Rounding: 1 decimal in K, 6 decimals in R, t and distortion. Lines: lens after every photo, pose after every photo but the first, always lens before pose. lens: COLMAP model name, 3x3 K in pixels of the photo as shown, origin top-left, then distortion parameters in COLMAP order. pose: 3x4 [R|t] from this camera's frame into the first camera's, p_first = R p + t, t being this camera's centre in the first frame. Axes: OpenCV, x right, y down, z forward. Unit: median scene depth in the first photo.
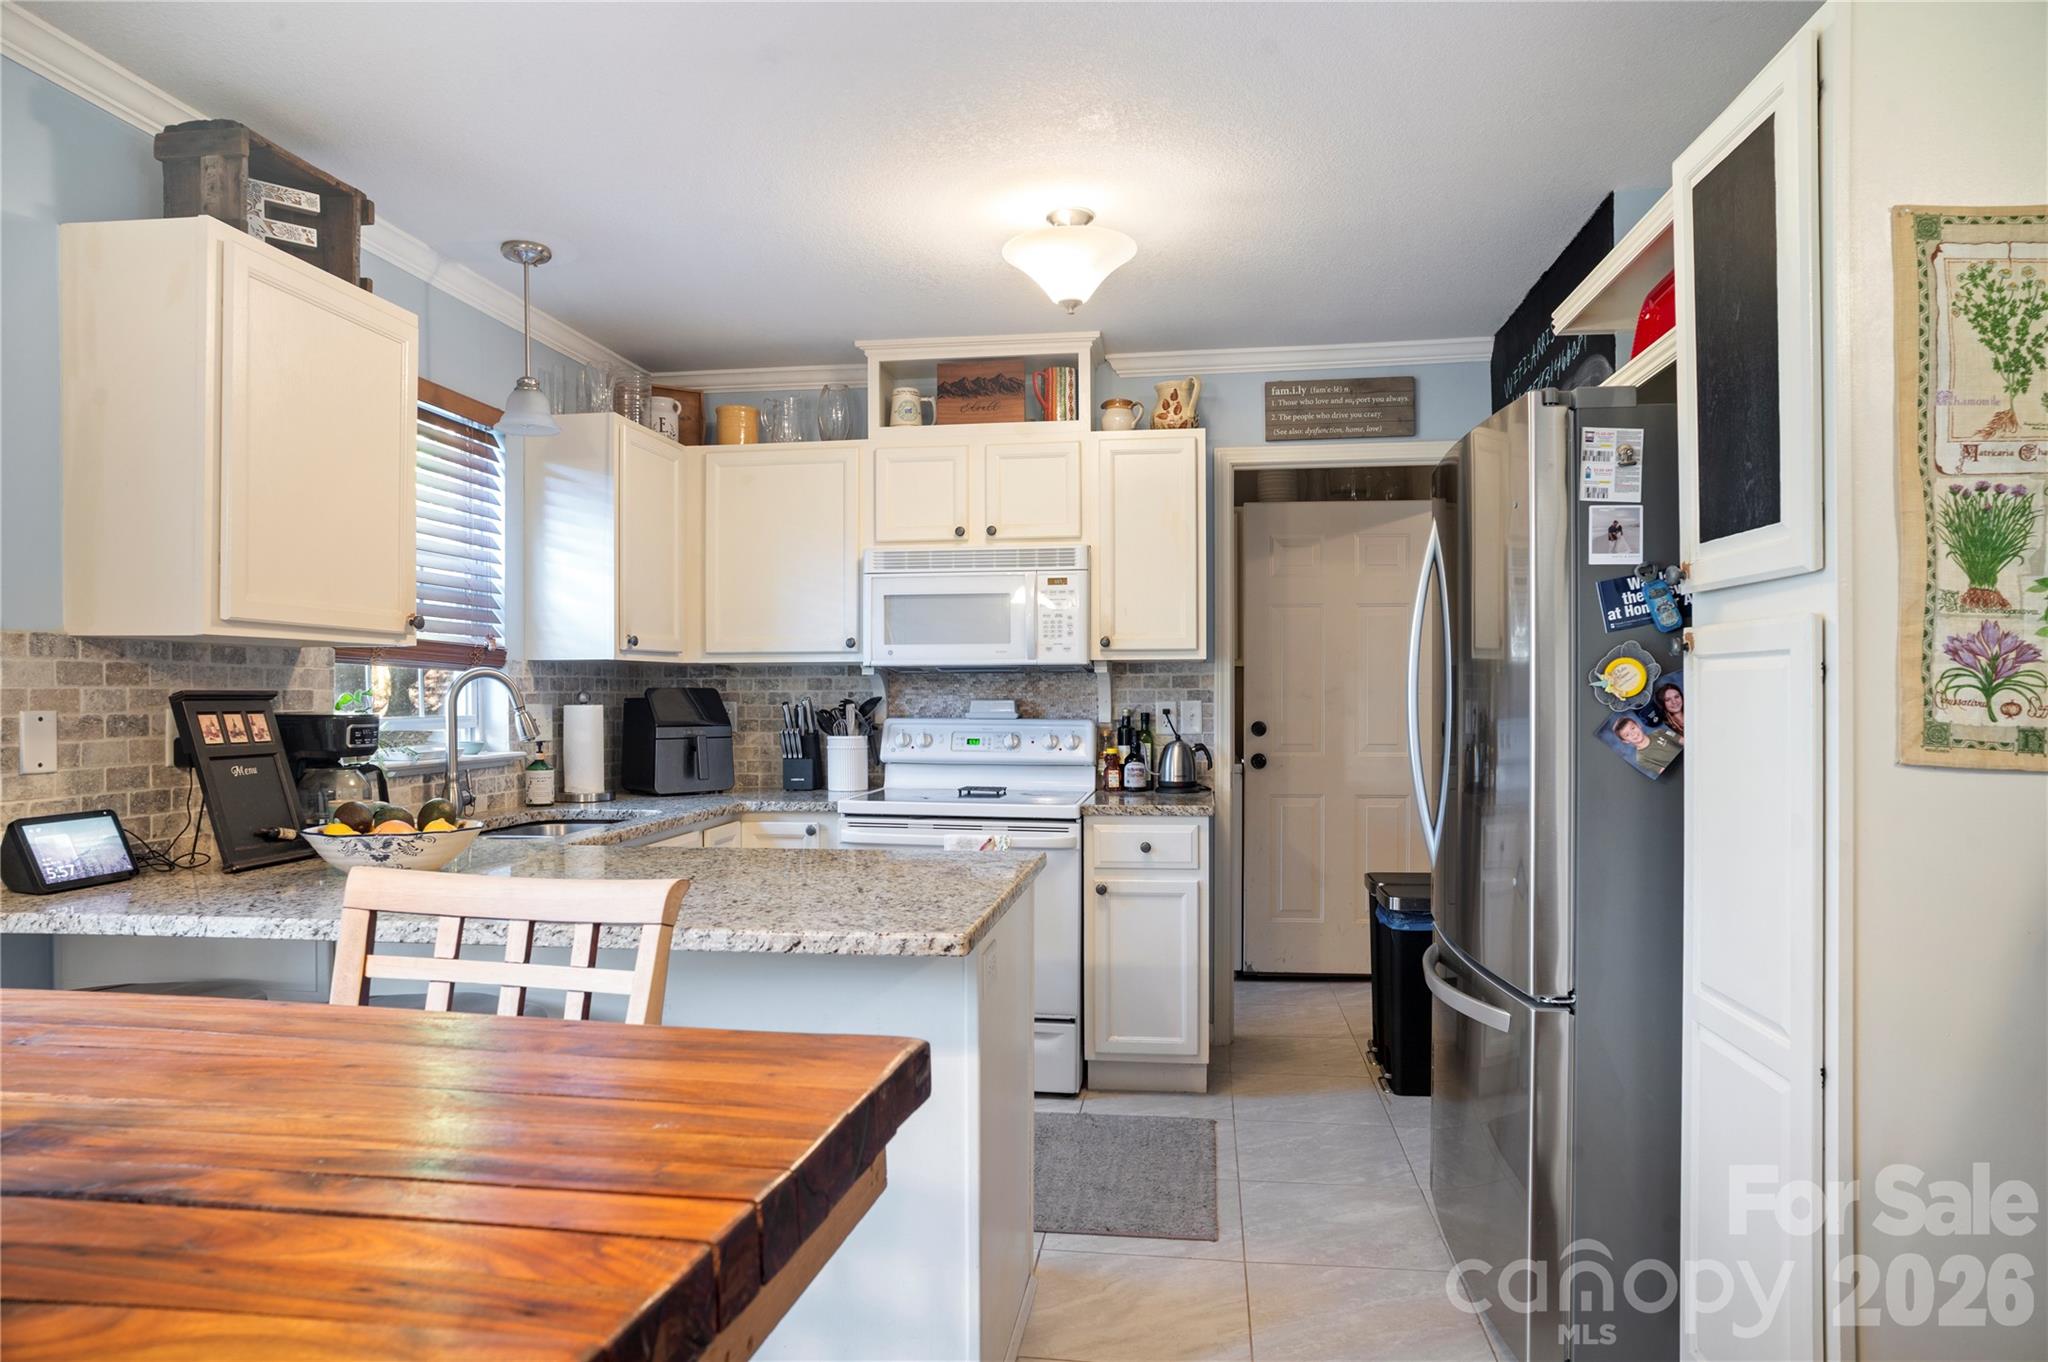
lens RADIAL K [[1217.5, 0, 1024.0], [0, 1217.5, 681.0], [0, 0, 1]] dist [-0.056238, 0.041991]
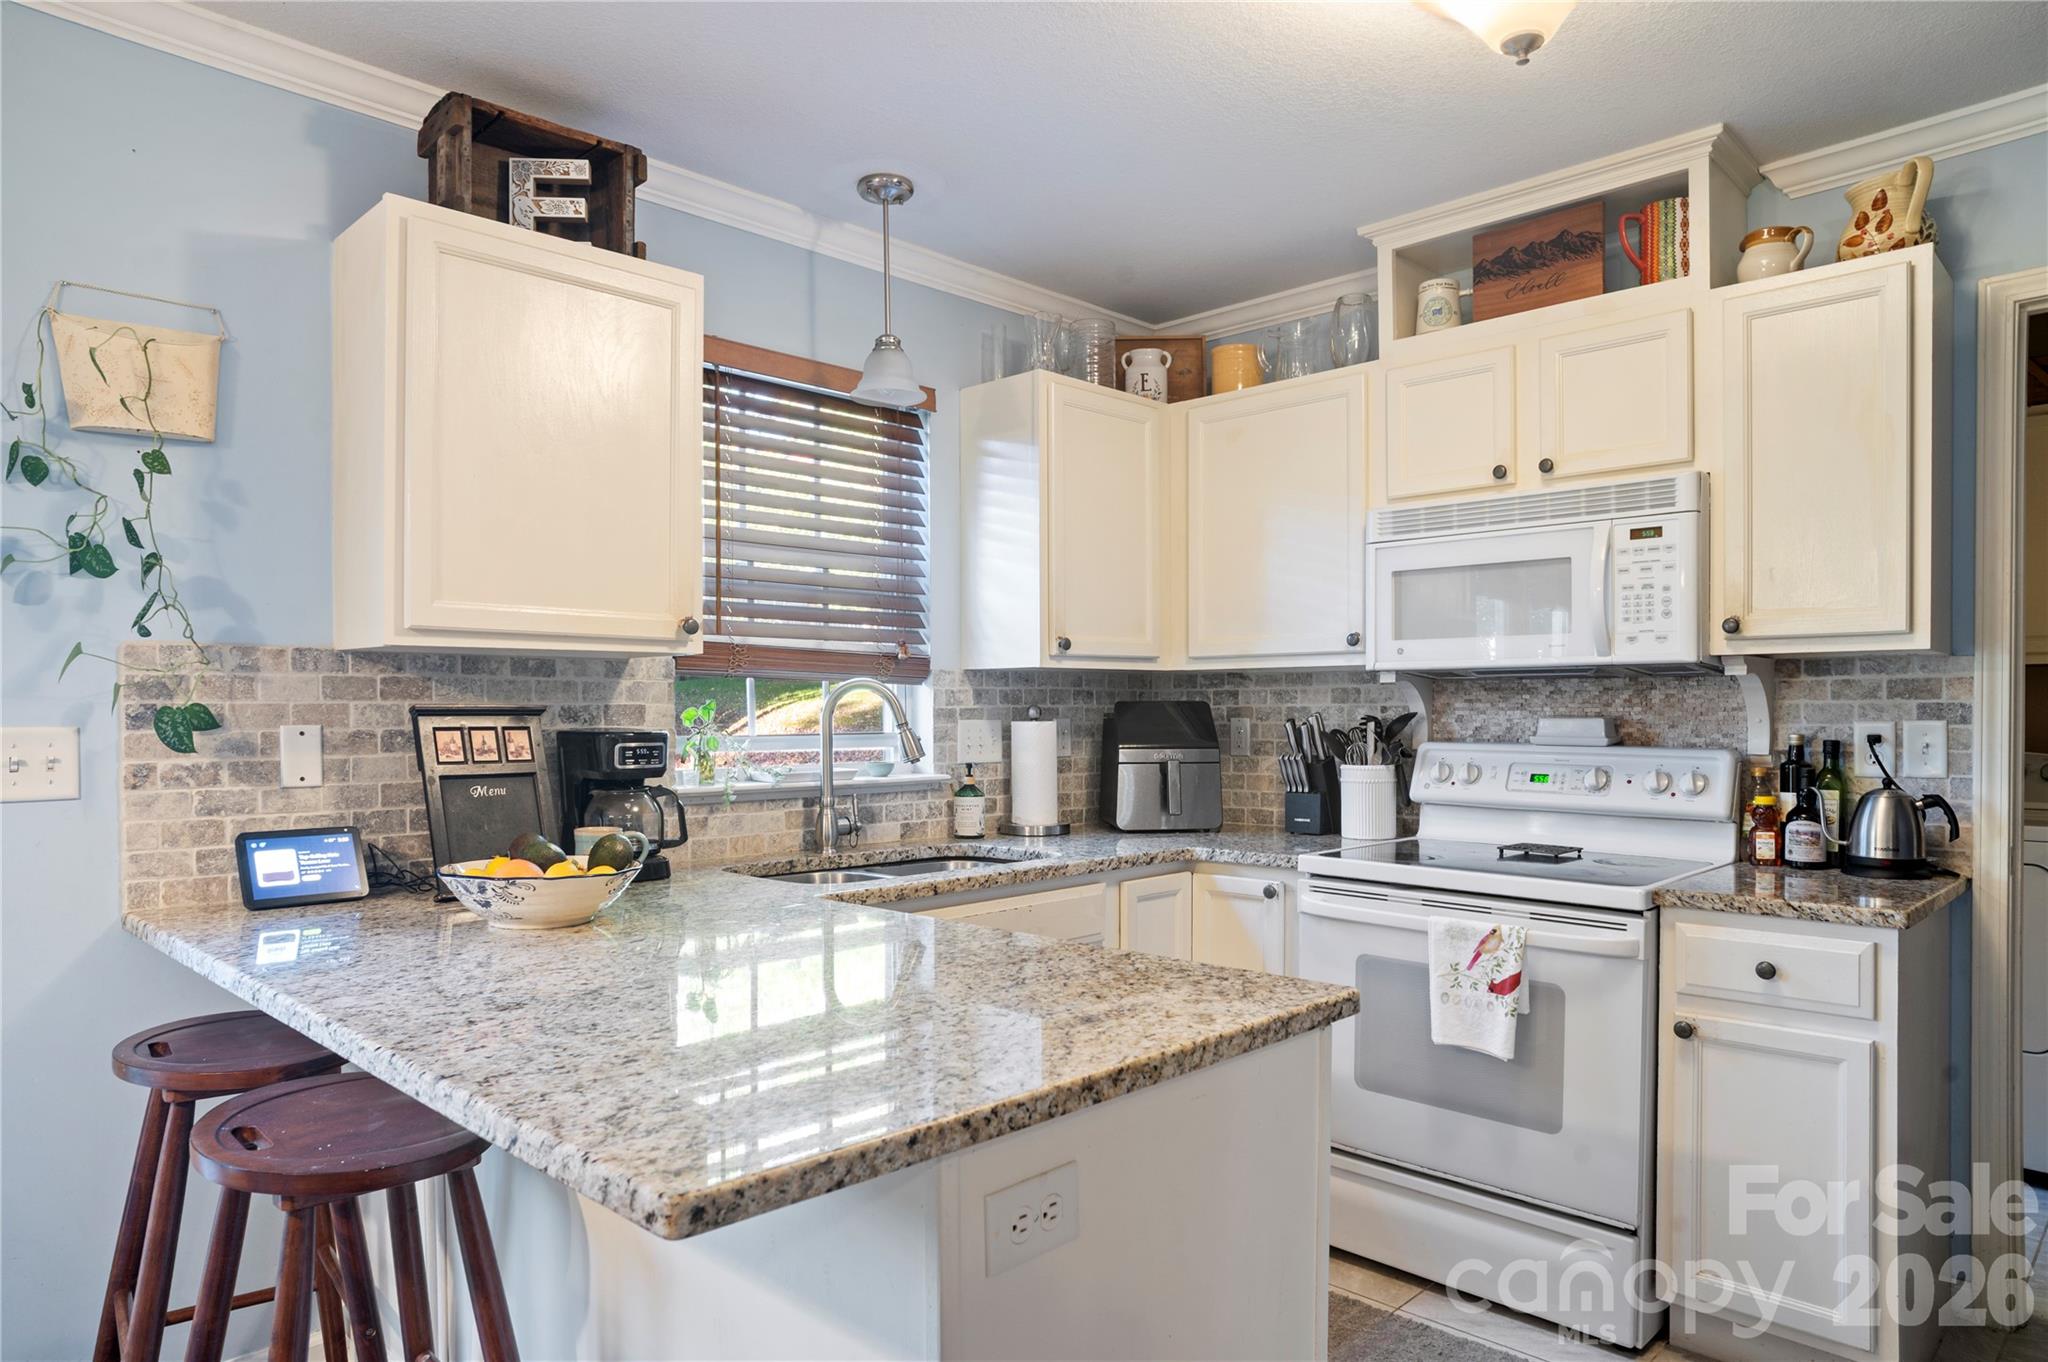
lens RADIAL K [[1255.4, 0, 1024.8], [0, 1255.4, 711.7], [0, 0, 1]] dist [-0.059210, 0.047734]
pose [[0.802247, 0.002830, -0.596985, 0.152736], [0.005631, 0.999908, 0.012308, 0.002132], [0.596965, -0.013235, 0.802158, 0.278155]]
